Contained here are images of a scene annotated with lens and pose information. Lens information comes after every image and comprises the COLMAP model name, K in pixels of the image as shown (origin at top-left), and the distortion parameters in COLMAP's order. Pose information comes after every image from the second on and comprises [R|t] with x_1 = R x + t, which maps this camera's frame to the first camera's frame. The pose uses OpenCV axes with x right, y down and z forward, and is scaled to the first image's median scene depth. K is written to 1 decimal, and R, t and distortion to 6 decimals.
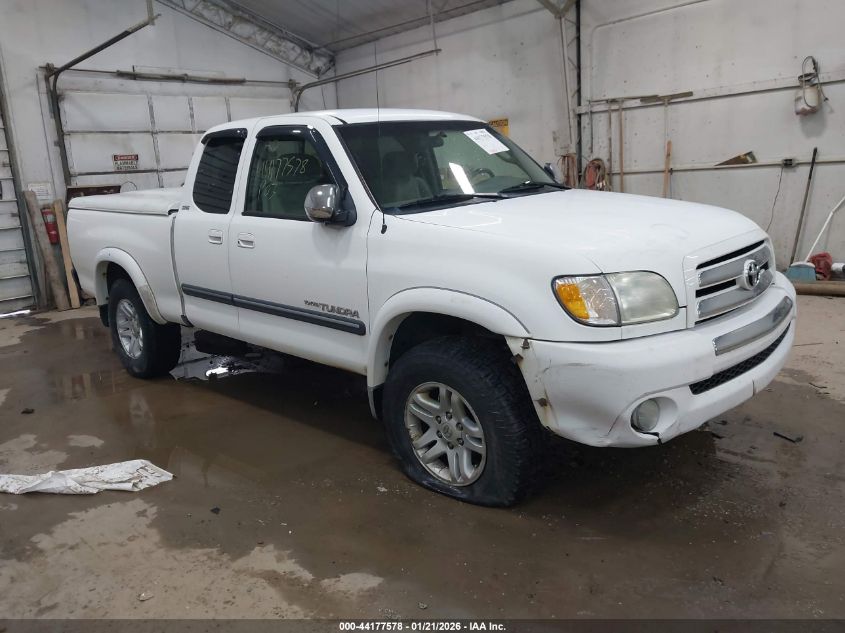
lens RADIAL K [[673.2, 0, 417.9], [0, 673.2, 317.0], [0, 0, 1]] dist [-0.001713, -0.004564]
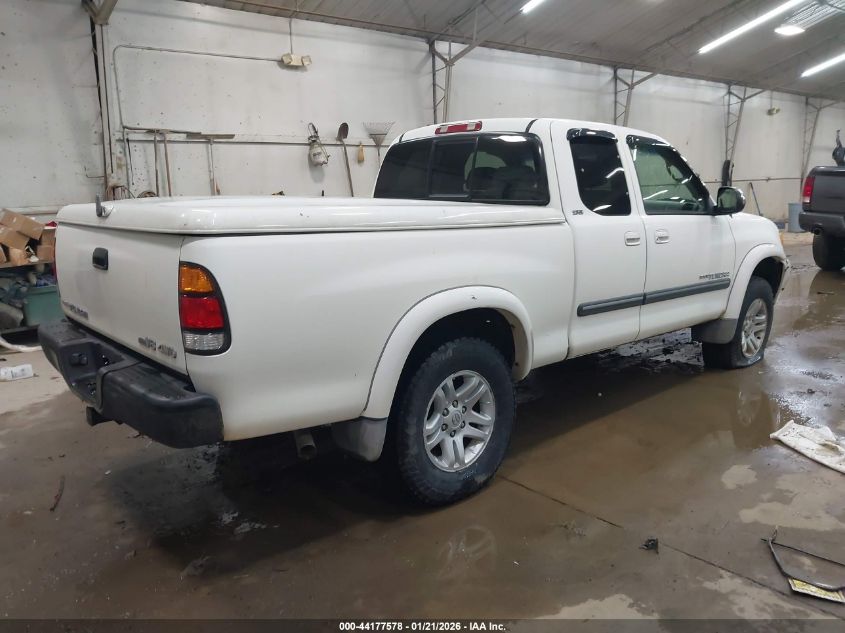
lens RADIAL K [[673.2, 0, 417.9], [0, 673.2, 317.0], [0, 0, 1]] dist [-0.001713, -0.004564]
pose [[0.055956, -0.131225, 0.989772, -0.701976], [0.227895, 0.966835, 0.115300, -0.104462], [-0.972077, 0.219113, 0.084006, 0.675601]]
